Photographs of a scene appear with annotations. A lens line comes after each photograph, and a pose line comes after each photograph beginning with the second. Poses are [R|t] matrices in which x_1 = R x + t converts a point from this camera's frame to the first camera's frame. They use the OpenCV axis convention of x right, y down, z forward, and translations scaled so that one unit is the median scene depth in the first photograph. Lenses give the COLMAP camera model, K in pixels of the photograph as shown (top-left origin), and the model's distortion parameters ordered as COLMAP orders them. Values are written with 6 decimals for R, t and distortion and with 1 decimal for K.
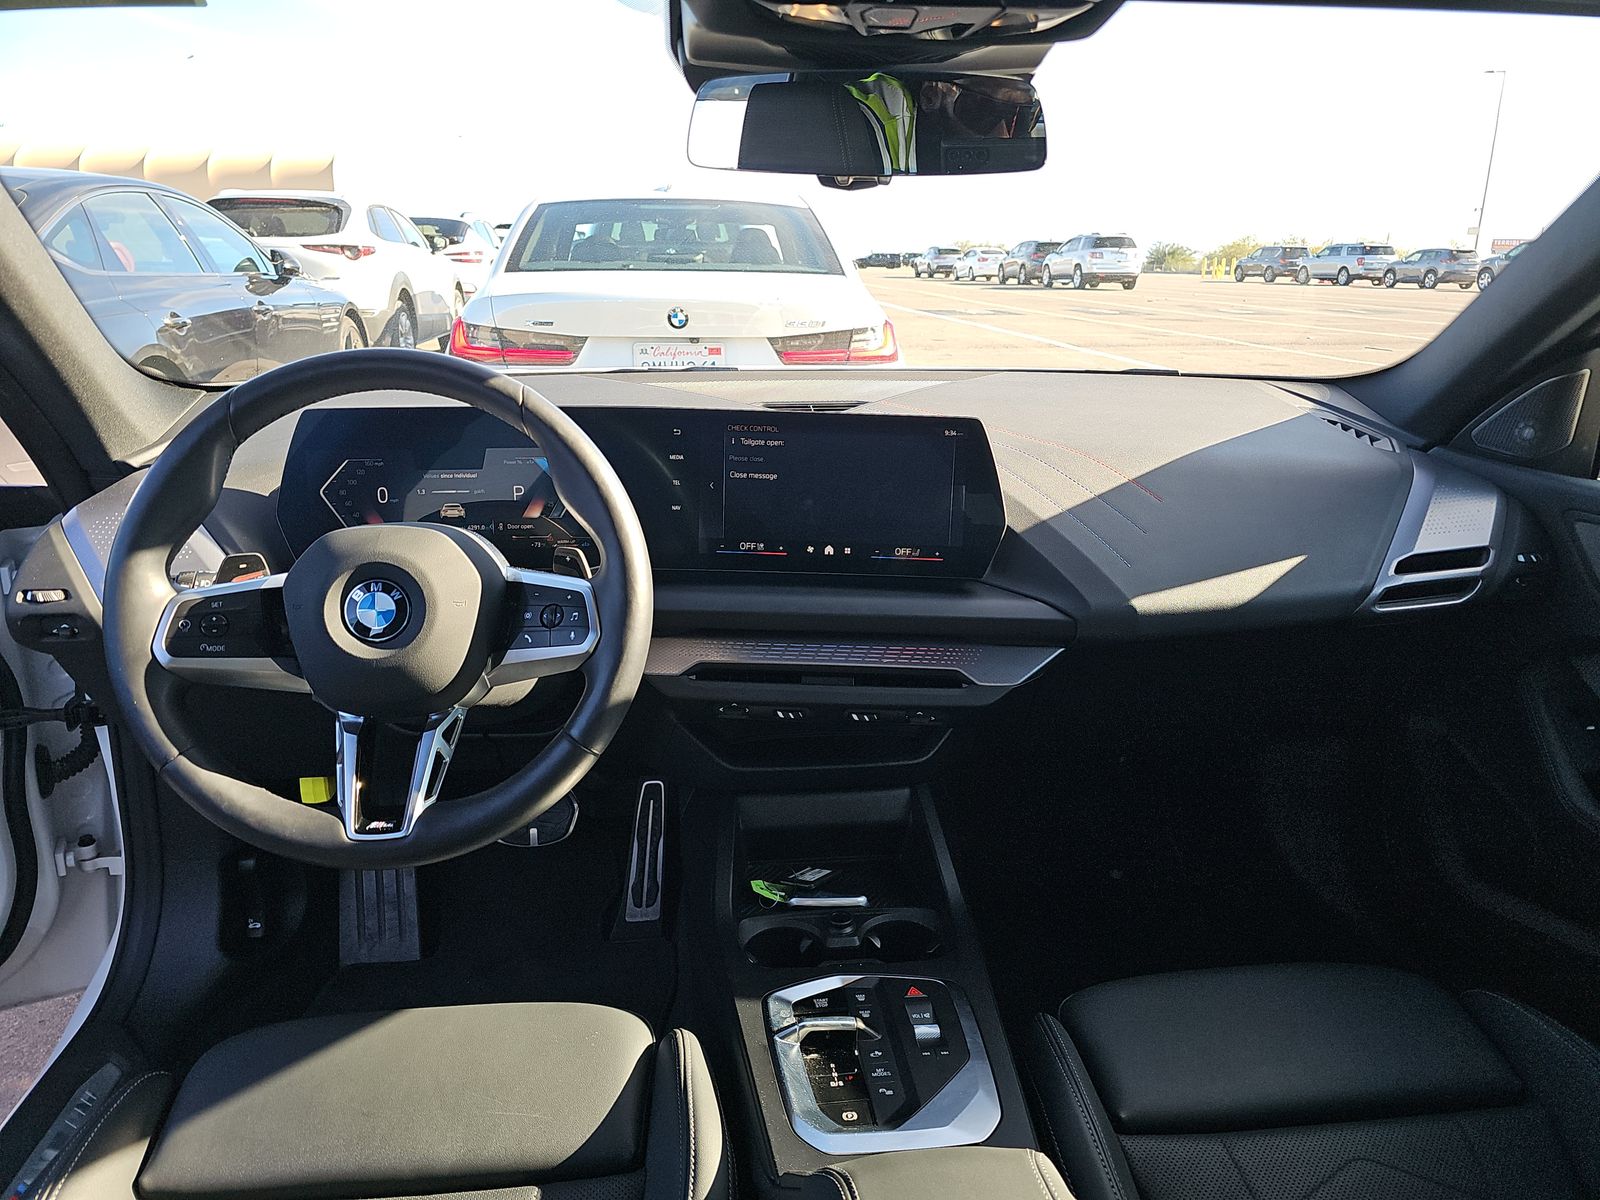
lens RADIAL K [[1049.2, 0, 800.0], [0, 1049.2, 600.0], [0, 0, 1]] dist [0.060424, -0.060949]
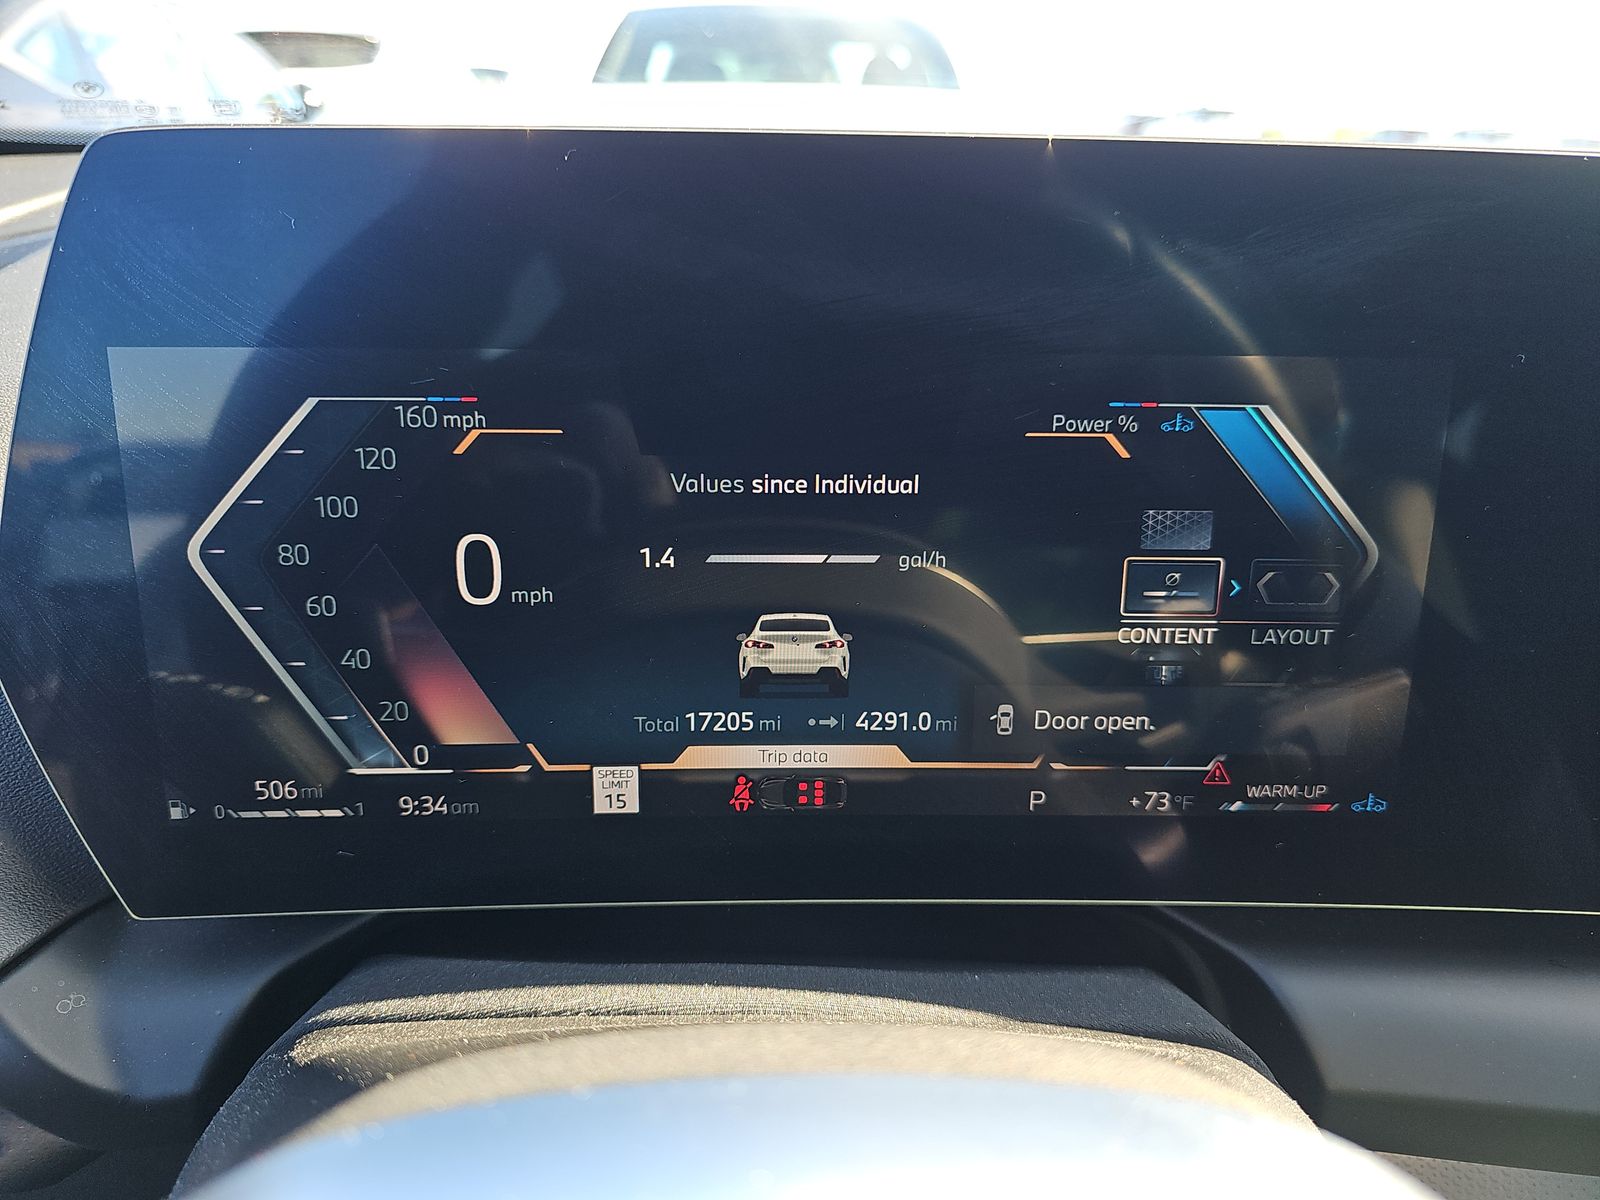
lens RADIAL K [[1062.4, 0, 800.0], [0, 1062.4, 600.0], [0, 0, 1]] dist [0.068110, -0.109791]
pose [[0.998694, 0.036313, -0.035946, -0.344967], [-0.032456, 0.994191, 0.102620, -0.124879], [0.039463, -0.101320, 0.994071, 0.844204]]
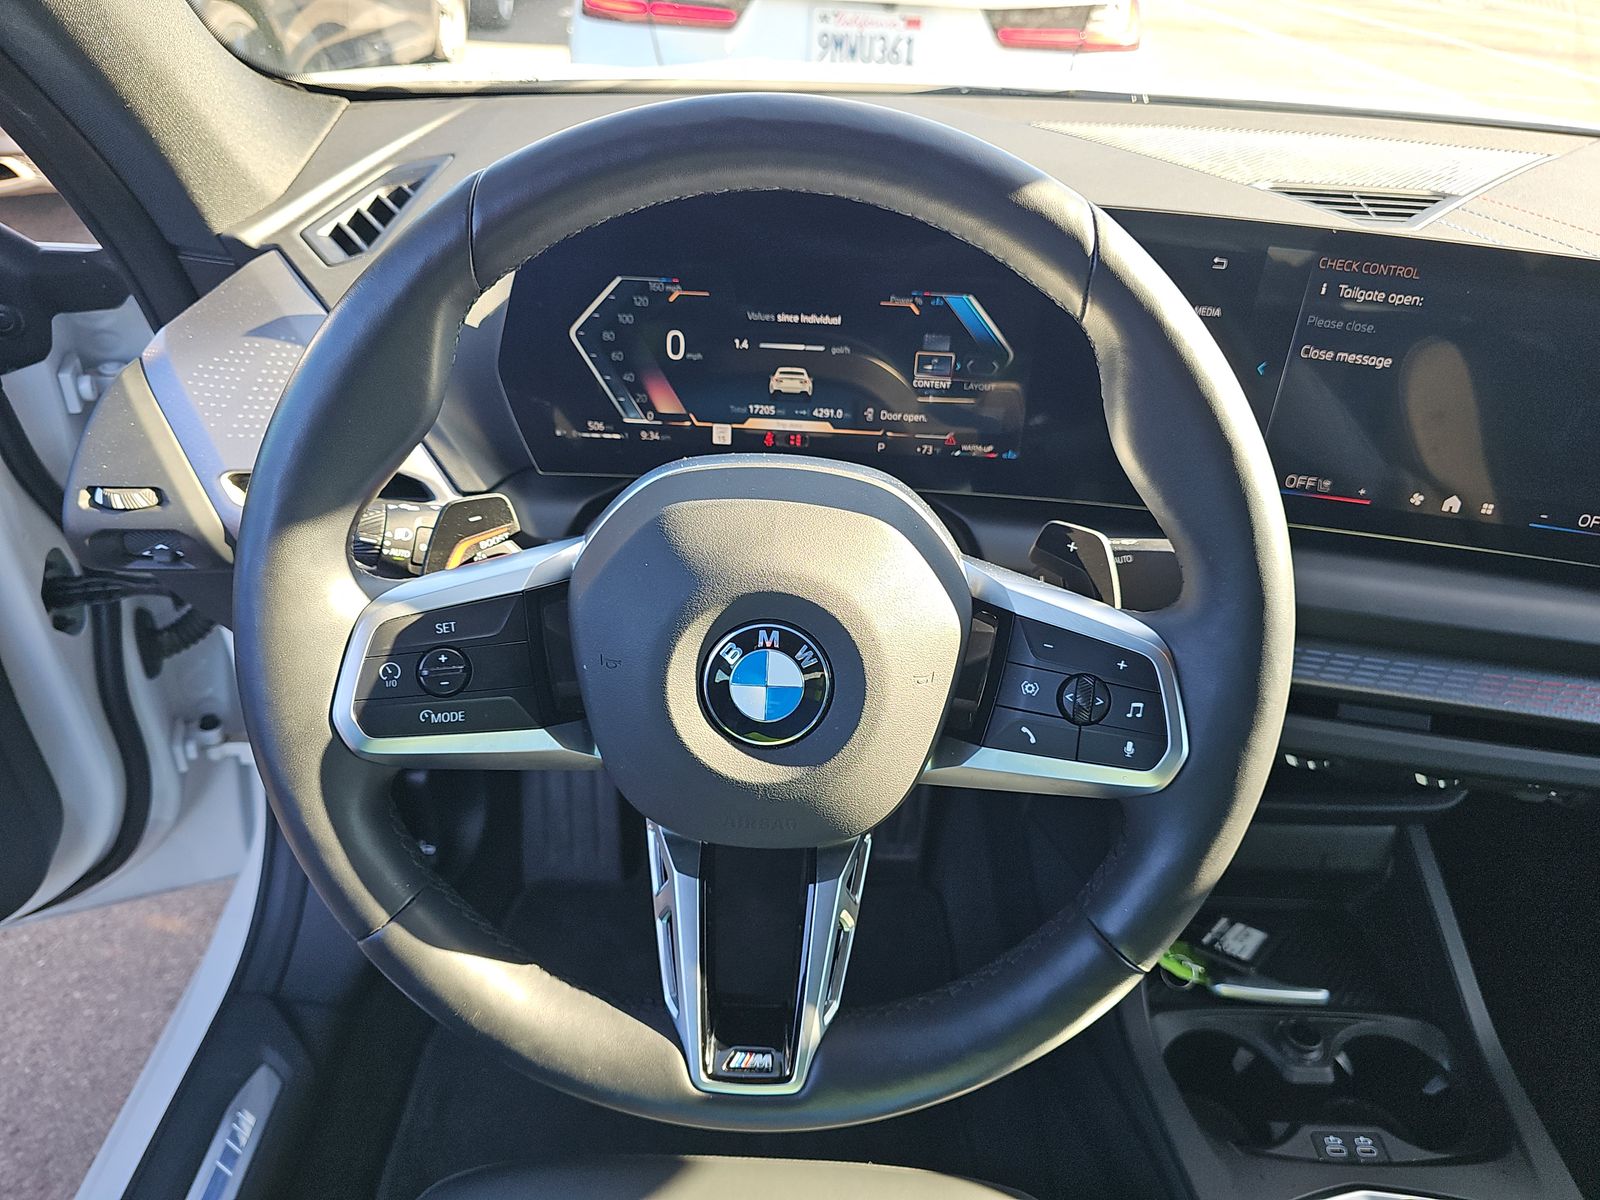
lens RADIAL K [[1062.4, 0, 800.0], [0, 1062.4, 600.0], [0, 0, 1]] dist [0.068110, -0.109791]
pose [[0.993547, 0.097119, -0.058588, -0.300768], [-0.077822, 0.959489, 0.270784, -0.136744], [0.082513, -0.264478, 0.960855, 0.449801]]
